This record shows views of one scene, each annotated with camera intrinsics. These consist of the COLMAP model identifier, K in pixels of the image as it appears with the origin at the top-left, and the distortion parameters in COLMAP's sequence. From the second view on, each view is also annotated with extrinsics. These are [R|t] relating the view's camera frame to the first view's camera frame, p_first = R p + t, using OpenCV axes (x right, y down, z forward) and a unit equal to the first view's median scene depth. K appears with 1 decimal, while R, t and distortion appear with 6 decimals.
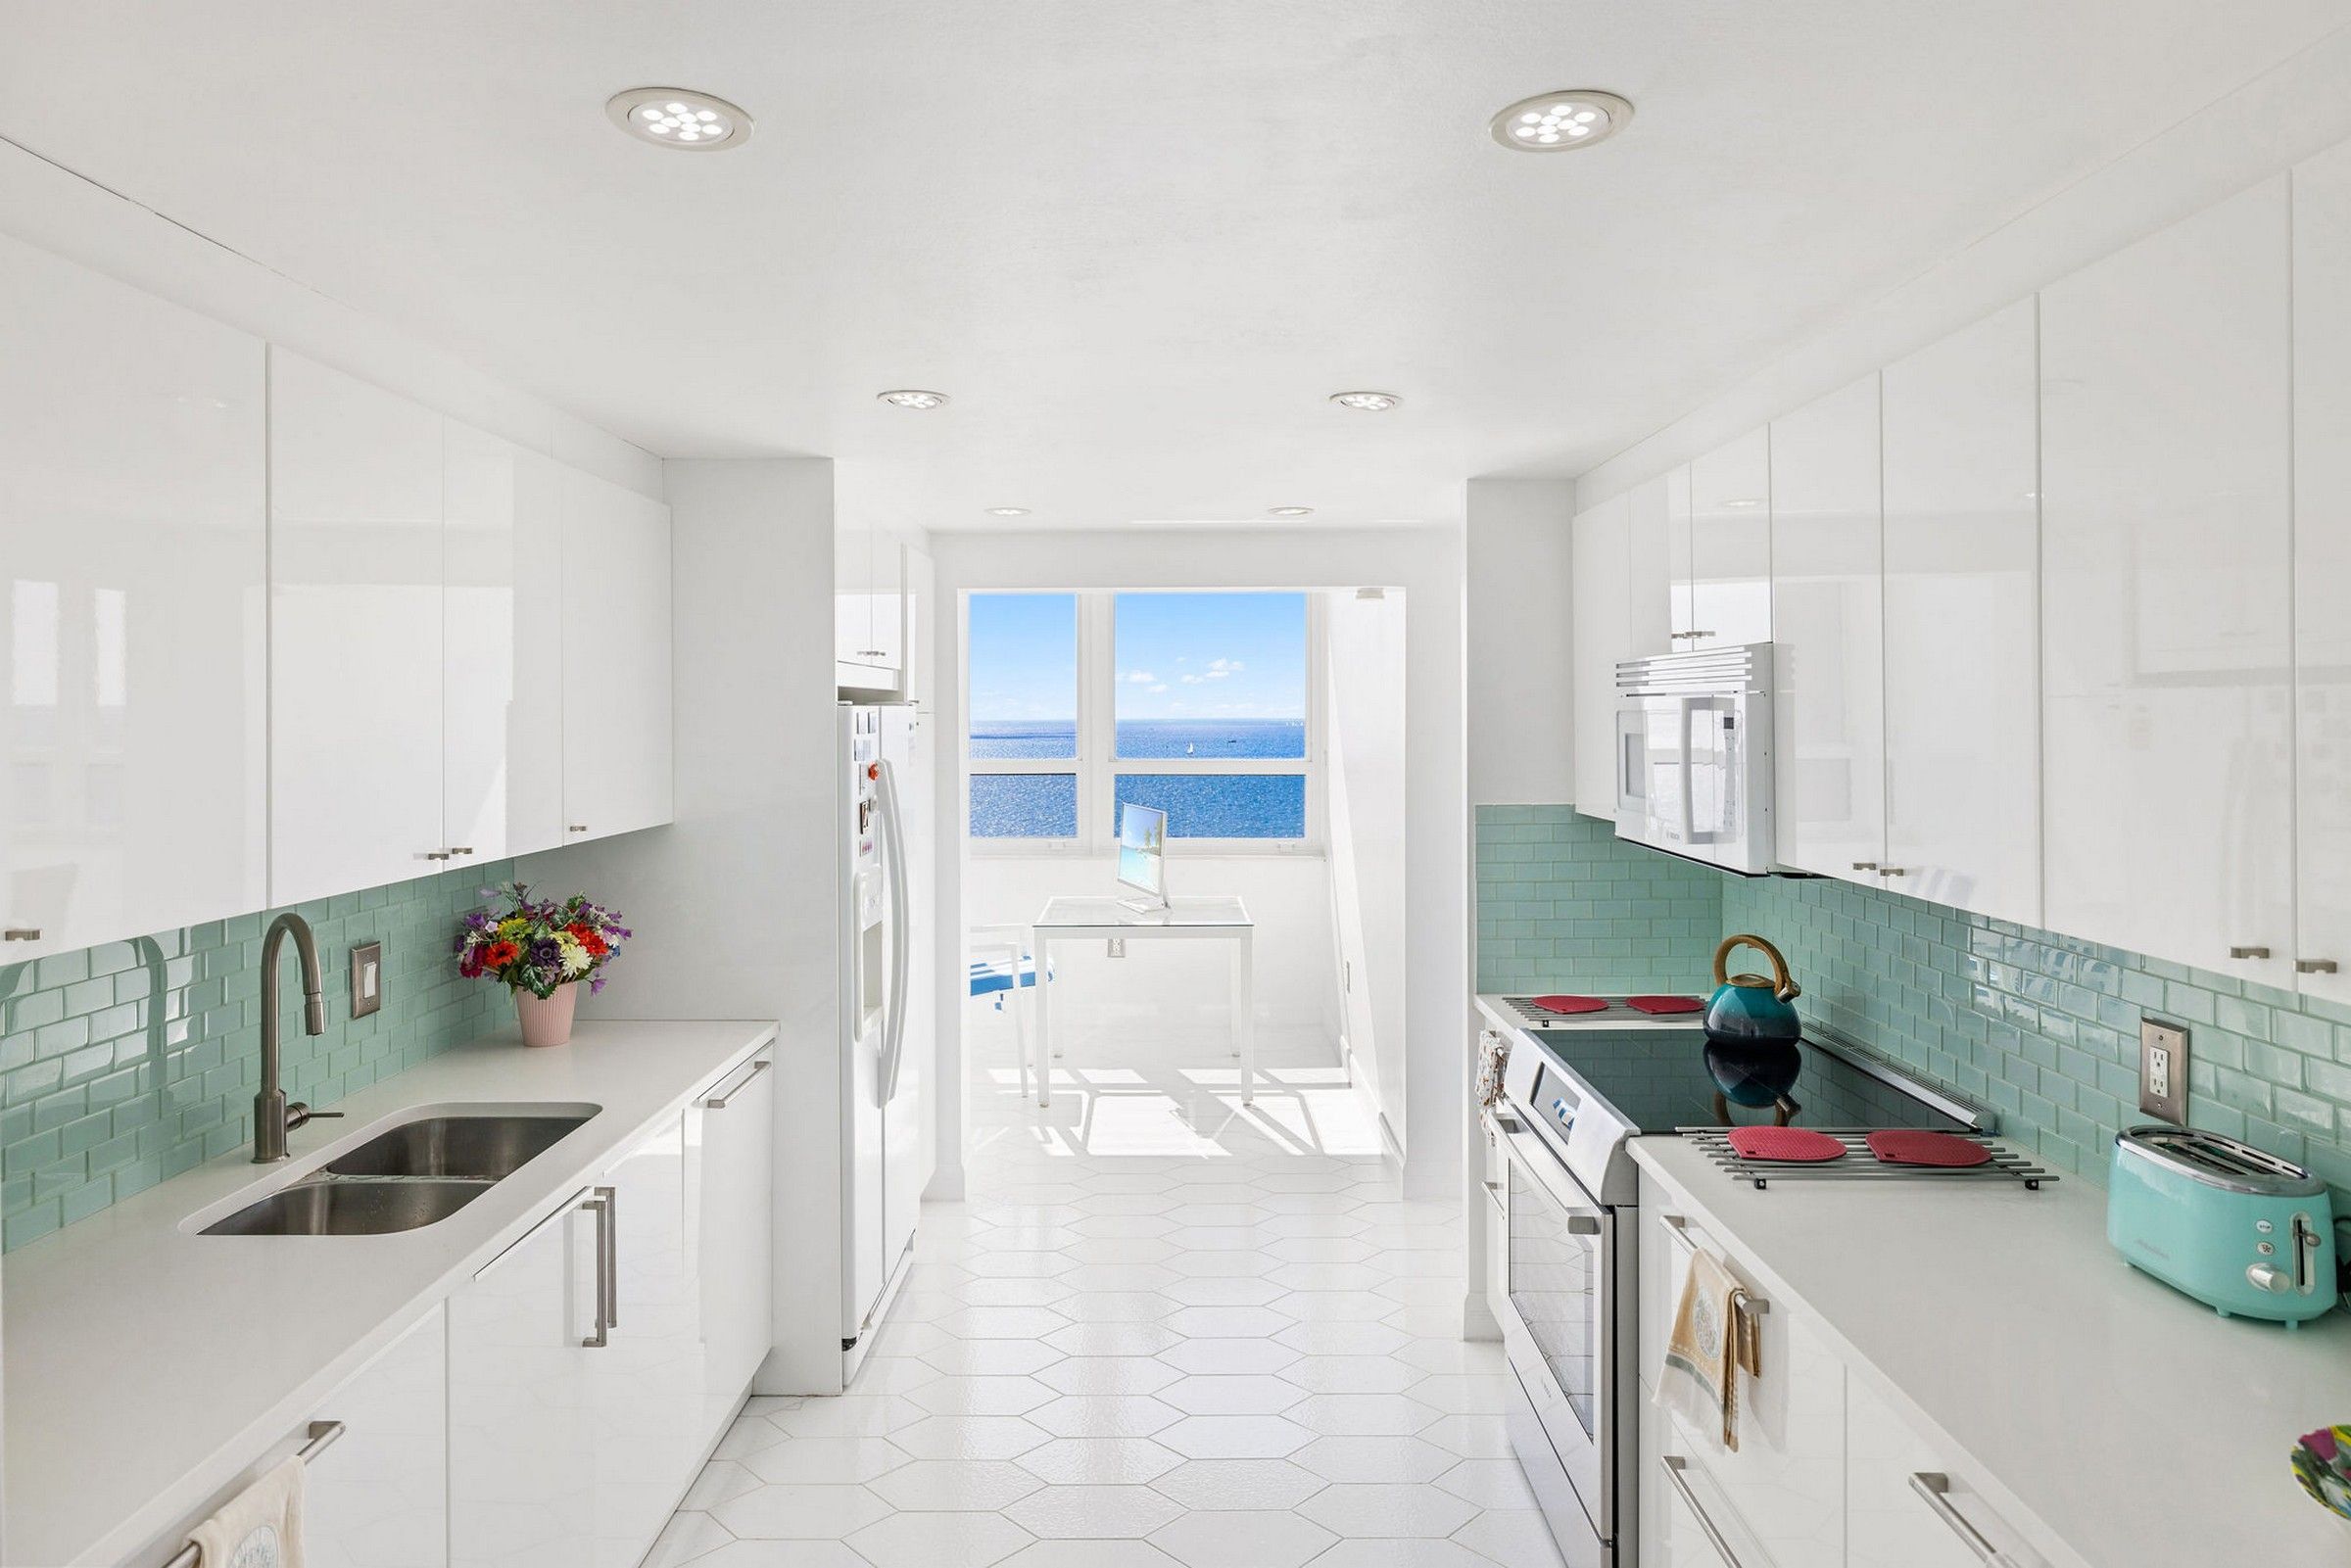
lens RADIAL K [[1428.4, 0, 1175.4], [0, 1428.4, 716.0], [0, 0, 1]] dist [-0.004552, 0.002140]
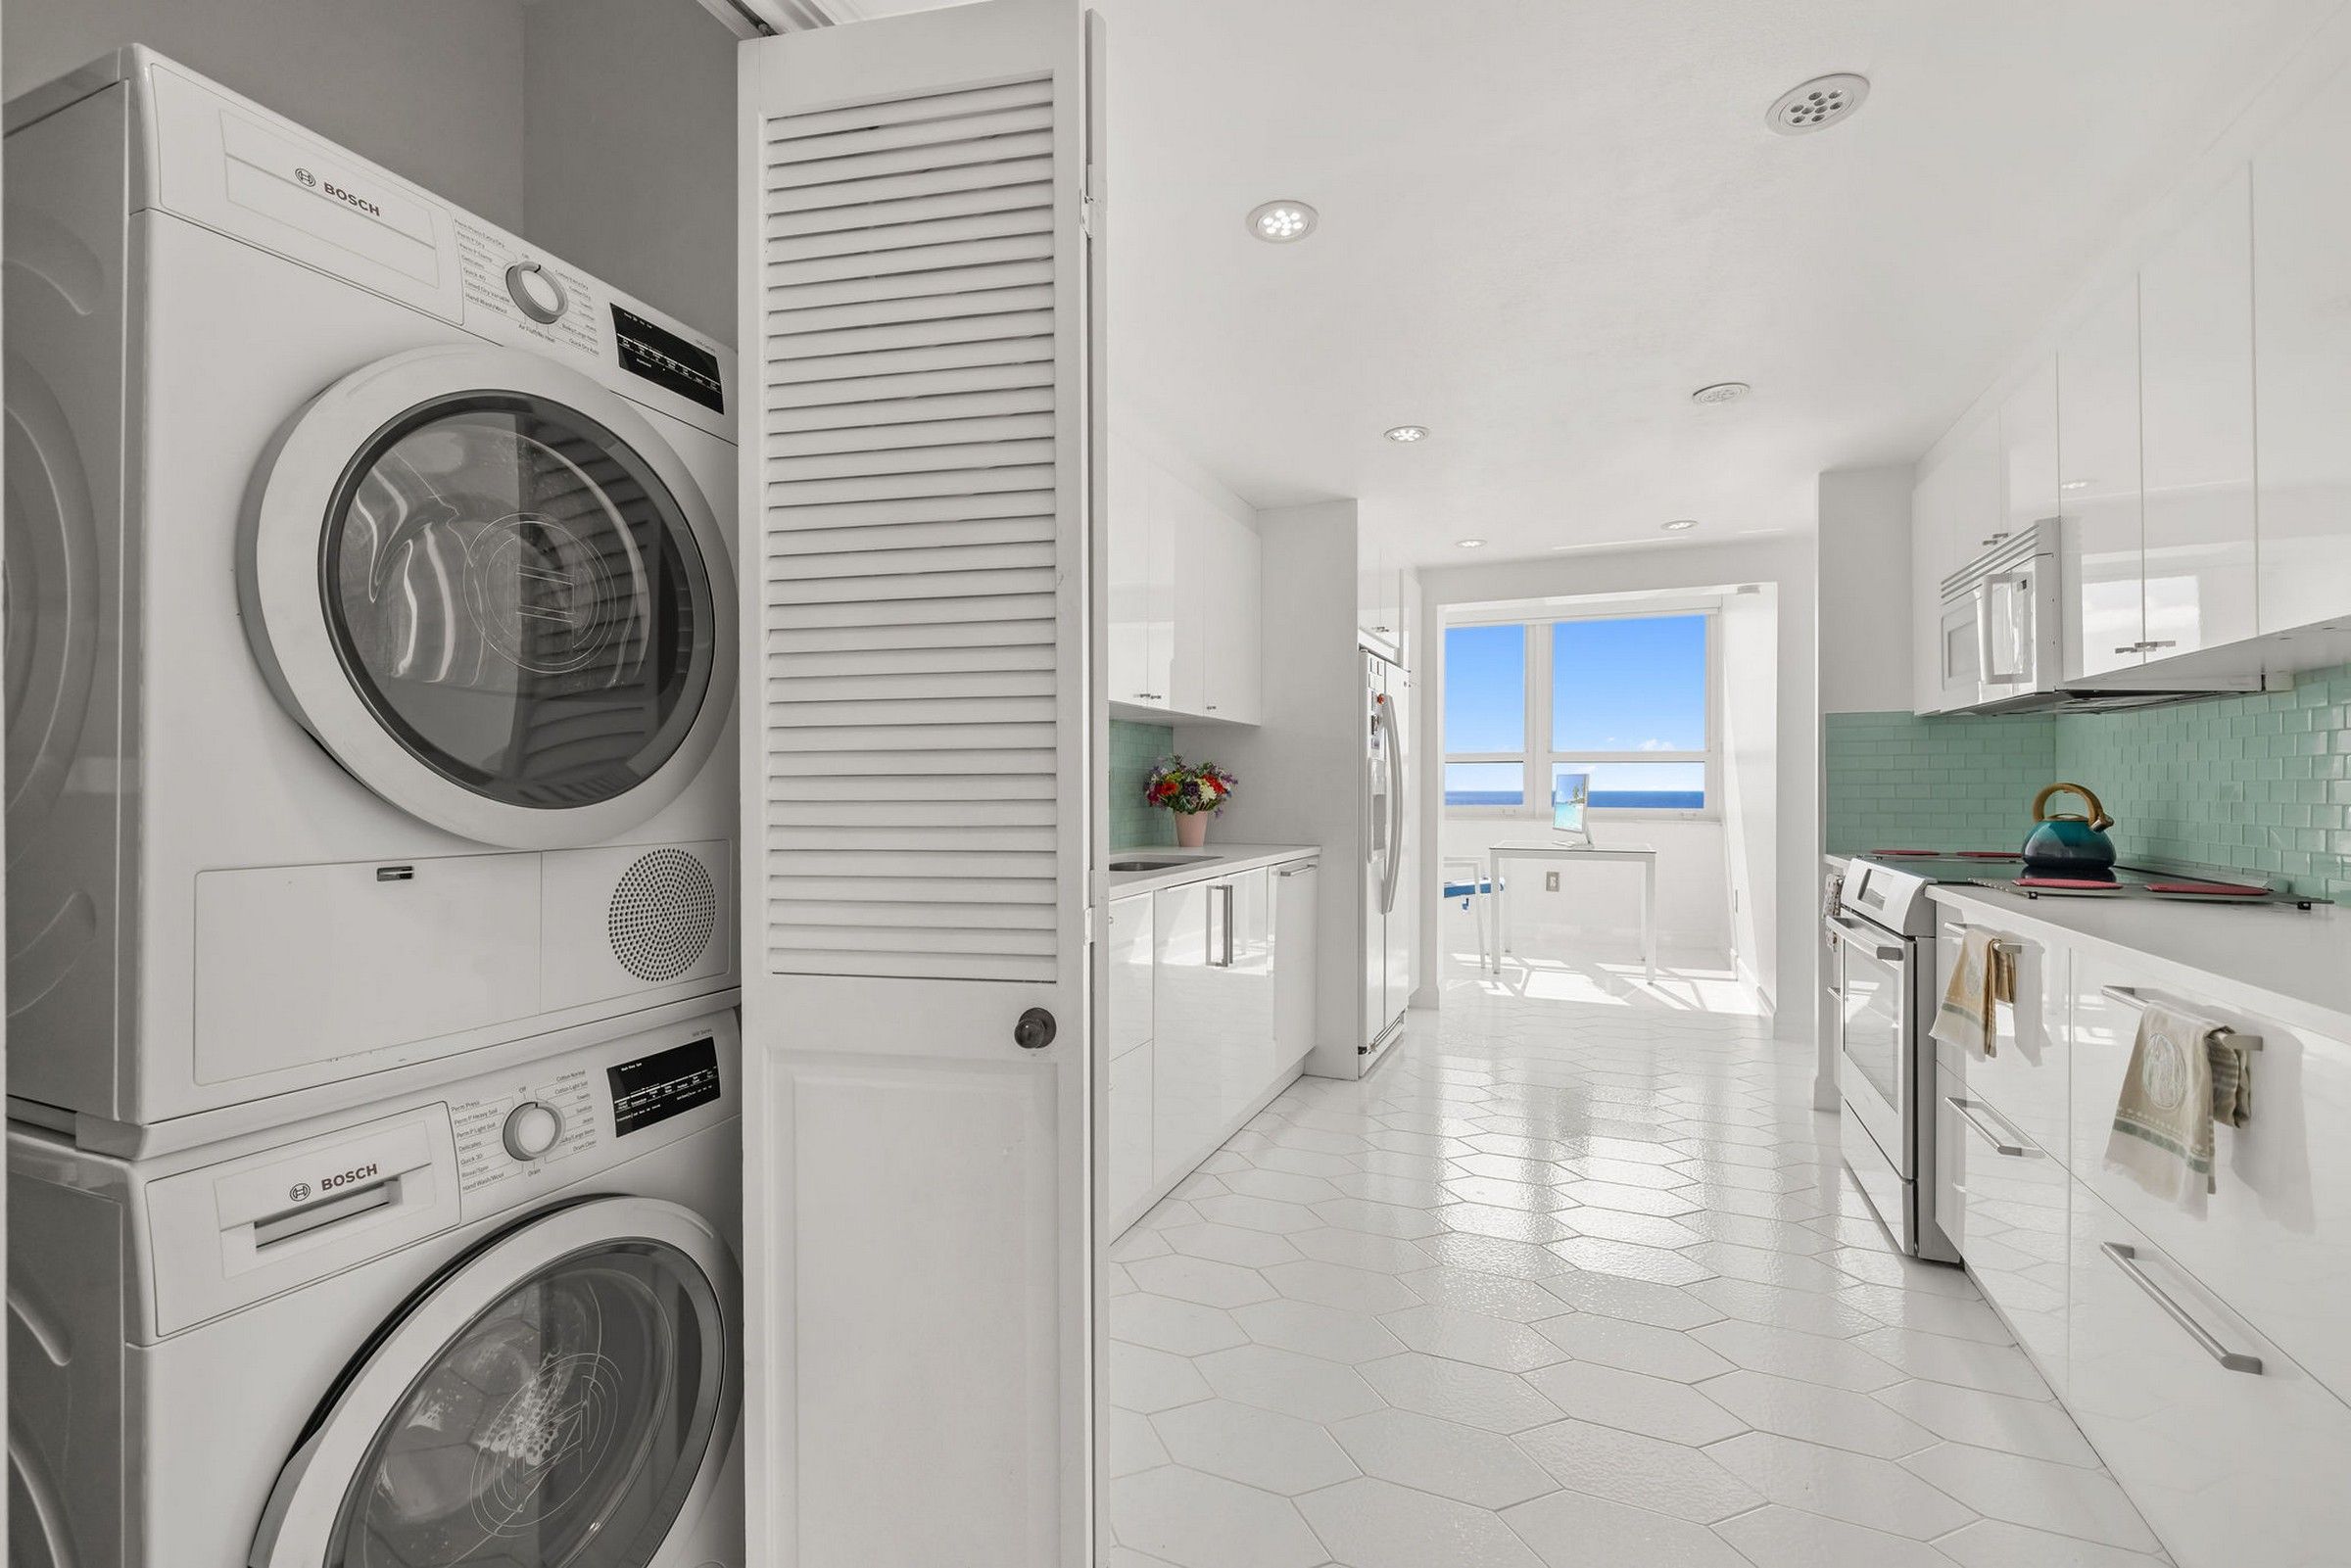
lens RADIAL K [[1015.3, 0, 1175.5], [0, 1015.3, 784.0], [0, 0, 1]] dist [-0.001043, -0.000019]
pose [[0.917668, 0.005379, -0.397311, 0.030293], [-0.009067, 0.999931, -0.007405, 0.153834], [0.397244, 0.010398, 0.917654, -0.133524]]
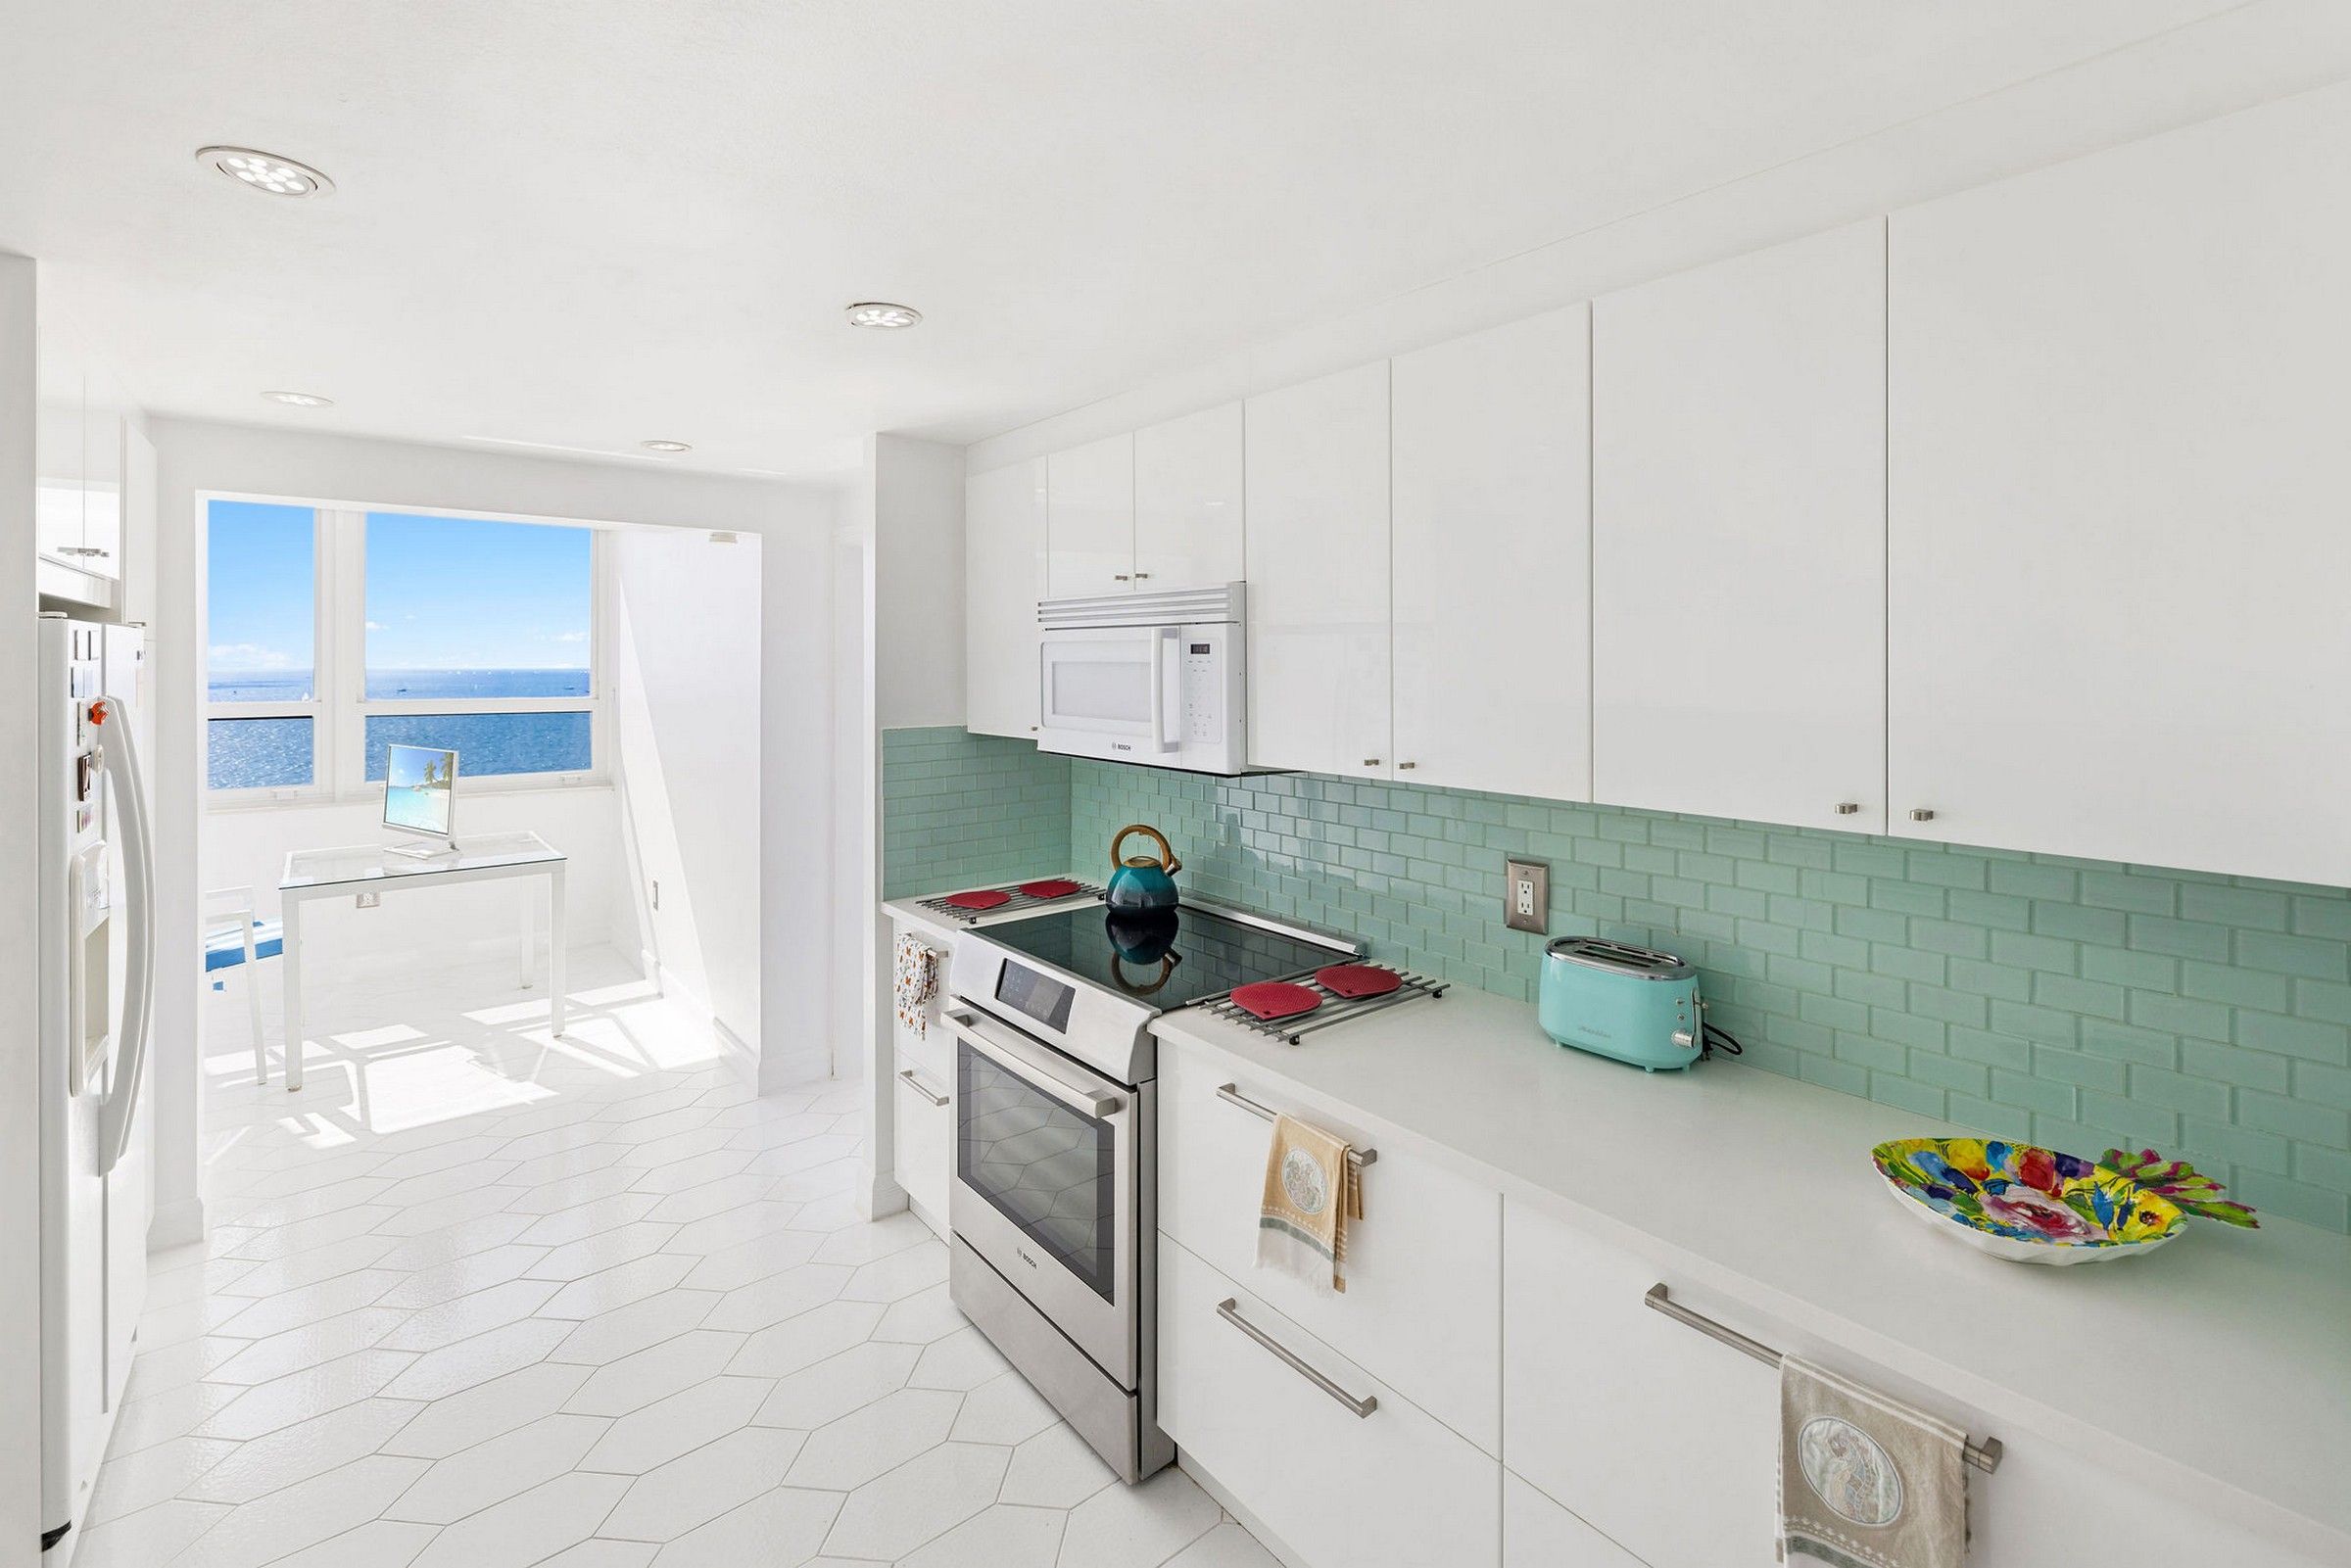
lens RADIAL K [[1020.2, 0, 1171.6], [0, 1020.2, 663.0], [0, 0, 1]] dist [-0.003607, -0.000228]
pose [[0.769835, 0.004975, 0.638224, -0.129920], [-0.002460, 0.999985, -0.004828, 0.015750], [-0.638239, 0.002147, 0.769836, 0.275117]]
